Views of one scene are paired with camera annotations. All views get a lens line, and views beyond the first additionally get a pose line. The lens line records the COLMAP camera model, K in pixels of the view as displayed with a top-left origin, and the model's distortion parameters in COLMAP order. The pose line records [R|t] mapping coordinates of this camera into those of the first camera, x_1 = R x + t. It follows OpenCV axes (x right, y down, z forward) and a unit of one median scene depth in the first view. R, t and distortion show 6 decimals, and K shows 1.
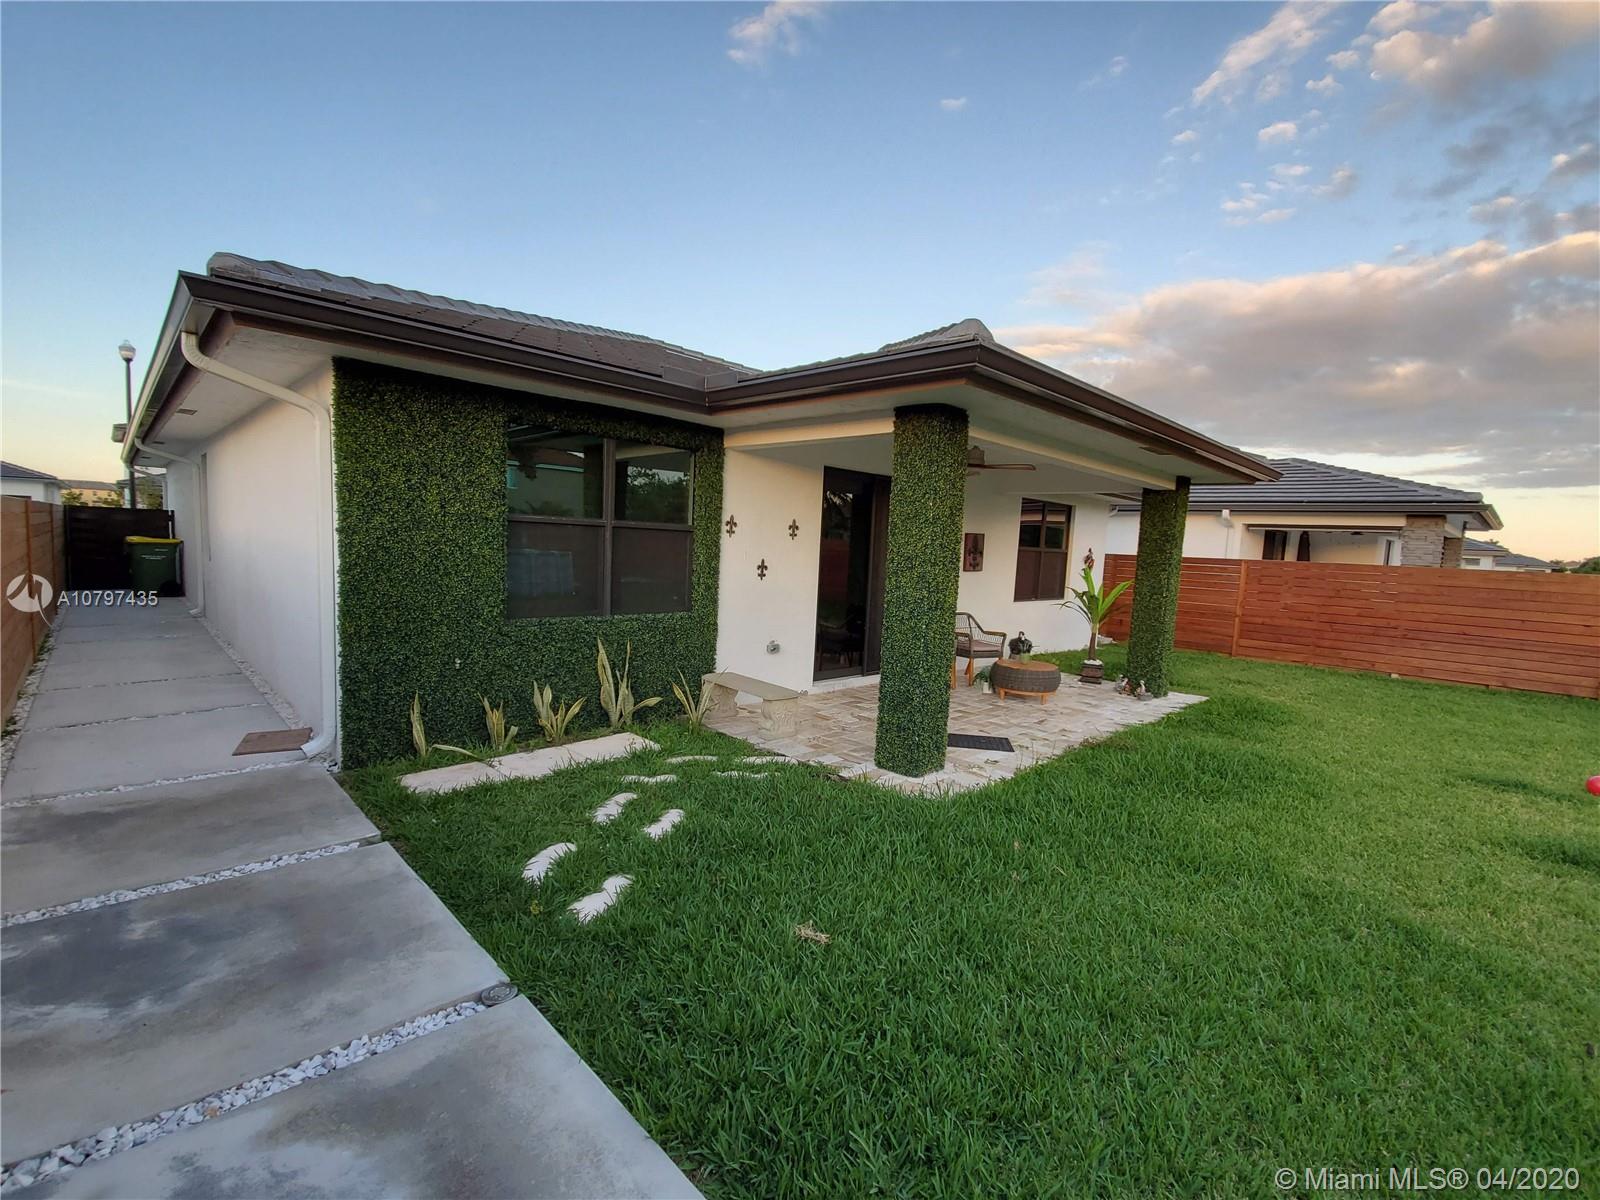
lens RADIAL K [[707.7, 0, 800.3], [0, 707.7, 607.7], [0, 0, 1]] dist [-0.000019, -0.006634]
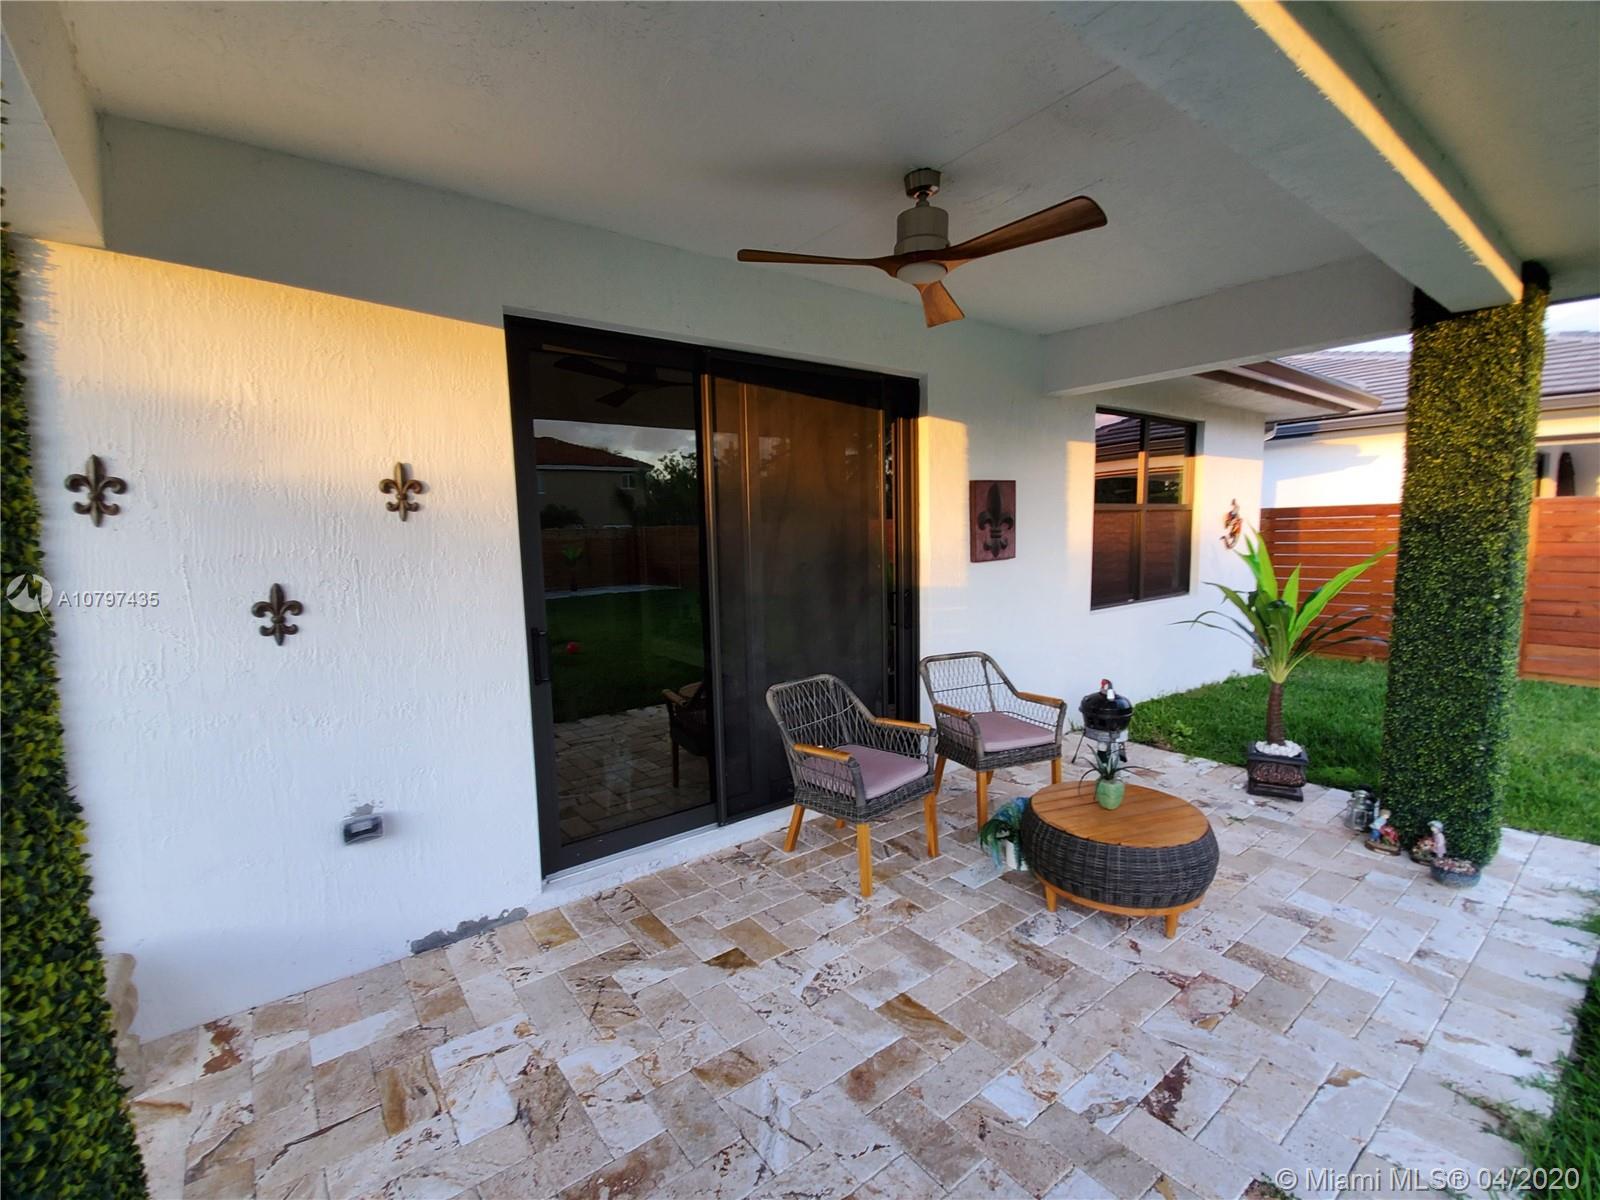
lens RADIAL K [[707.7, 0, 794.4], [0, 707.7, 604.8], [0, 0, 1]] dist [-0.000019, -0.006634]
pose [[0.989078, -0.060030, -0.134617, 0.237707], [0.061509, 0.998083, 0.006845, -0.045295], [0.133948, -0.015050, 0.990874, 0.693574]]
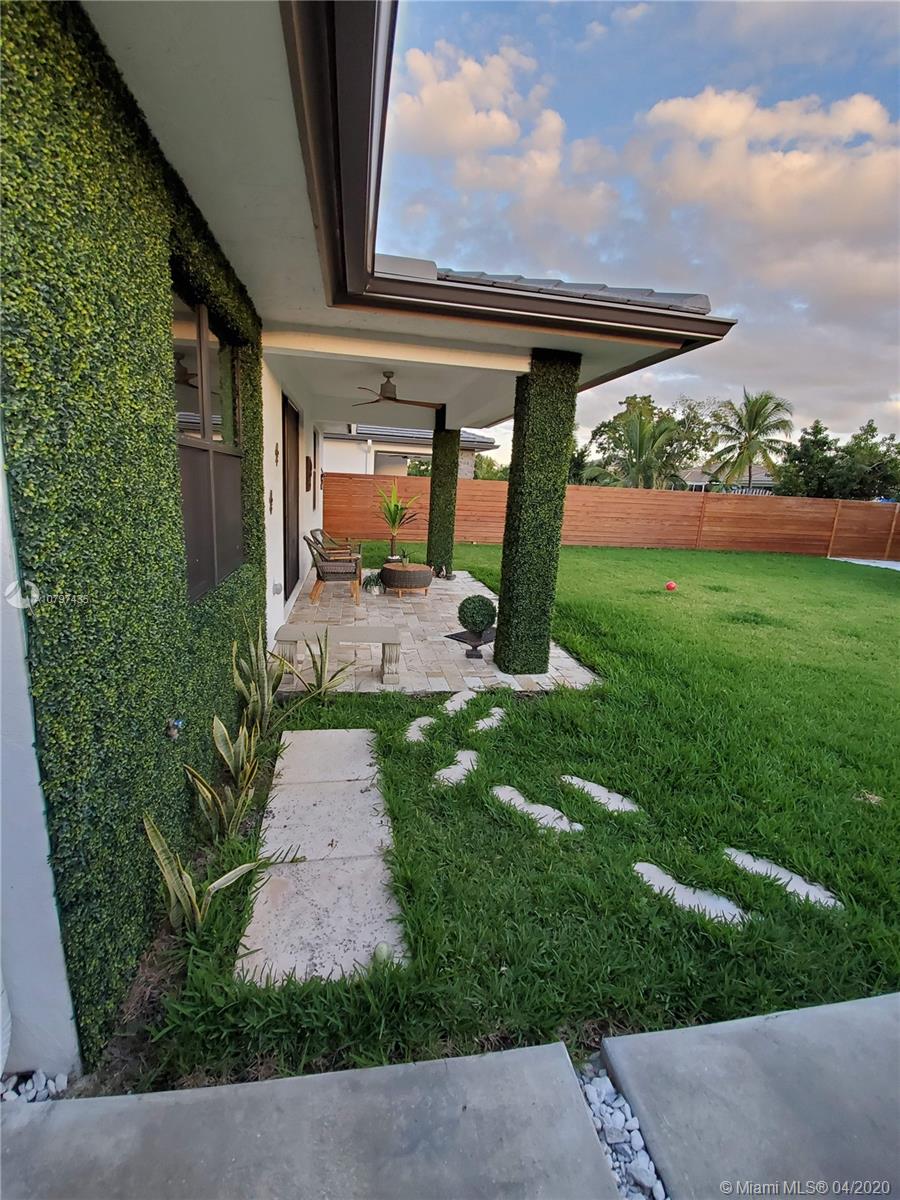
lens RADIAL K [[530.8, 0, 444.2], [0, 530.8, 602.6], [0, 0, 1]] dist [-0.000019, -0.006634]
pose [[0.580817, -0.193549, 0.790690, -0.451364], [0.046323, 0.977607, 0.205276, -0.054977], [-0.812715, -0.082601, 0.576776, 0.428697]]
